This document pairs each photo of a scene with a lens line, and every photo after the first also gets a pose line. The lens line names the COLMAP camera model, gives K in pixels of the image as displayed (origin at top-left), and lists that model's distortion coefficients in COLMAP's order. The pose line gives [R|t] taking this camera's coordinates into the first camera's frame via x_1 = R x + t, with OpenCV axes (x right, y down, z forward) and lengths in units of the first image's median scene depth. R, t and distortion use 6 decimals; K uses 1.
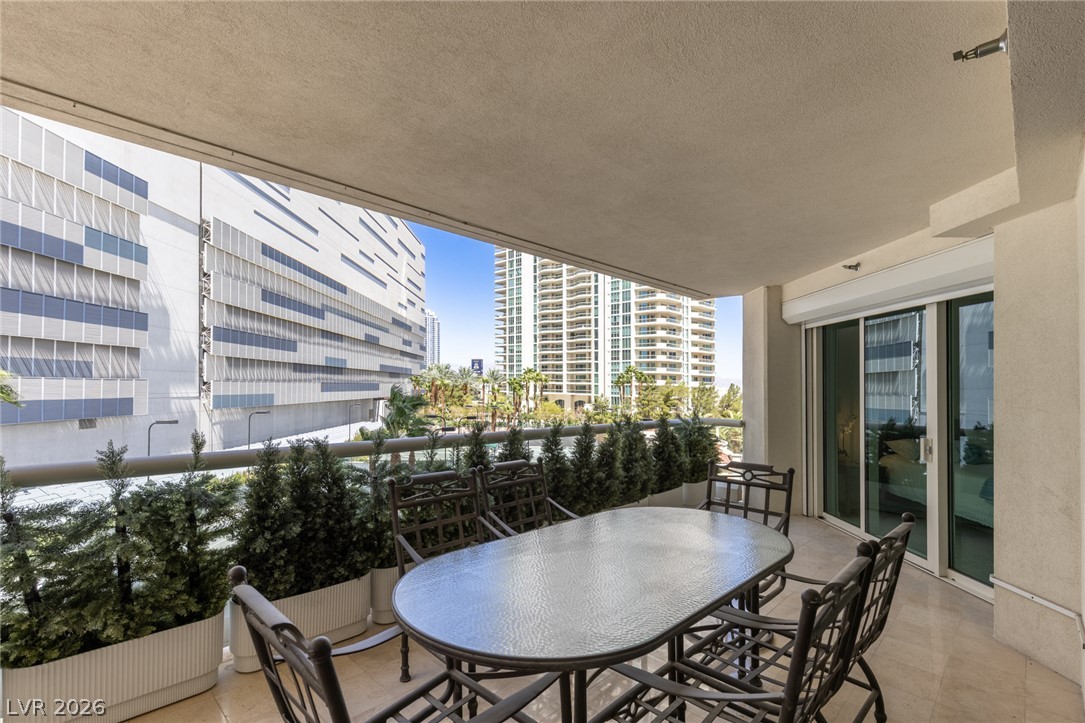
lens RADIAL K [[498.3, 0, 536.7], [0, 498.3, 372.1], [0, 0, 1]] dist [0.018407, -0.000113]
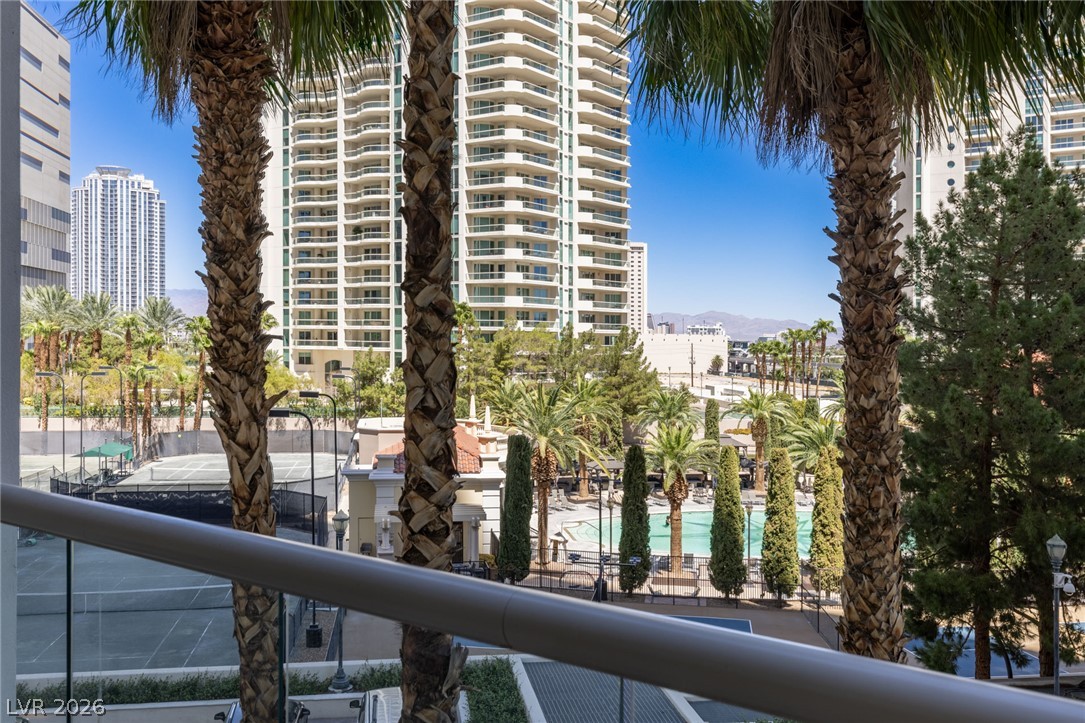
lens RADIAL K [[994.7, 0, 548.9], [0, 994.7, 333.2], [0, 0, 1]] dist [0.000790, 0.002427]
pose [[0.986874, -0.005544, 0.161398, 0.110509], [0.001186, 0.999632, 0.027084, 0.001482], [-0.161489, -0.026537, 0.986518, -0.026001]]
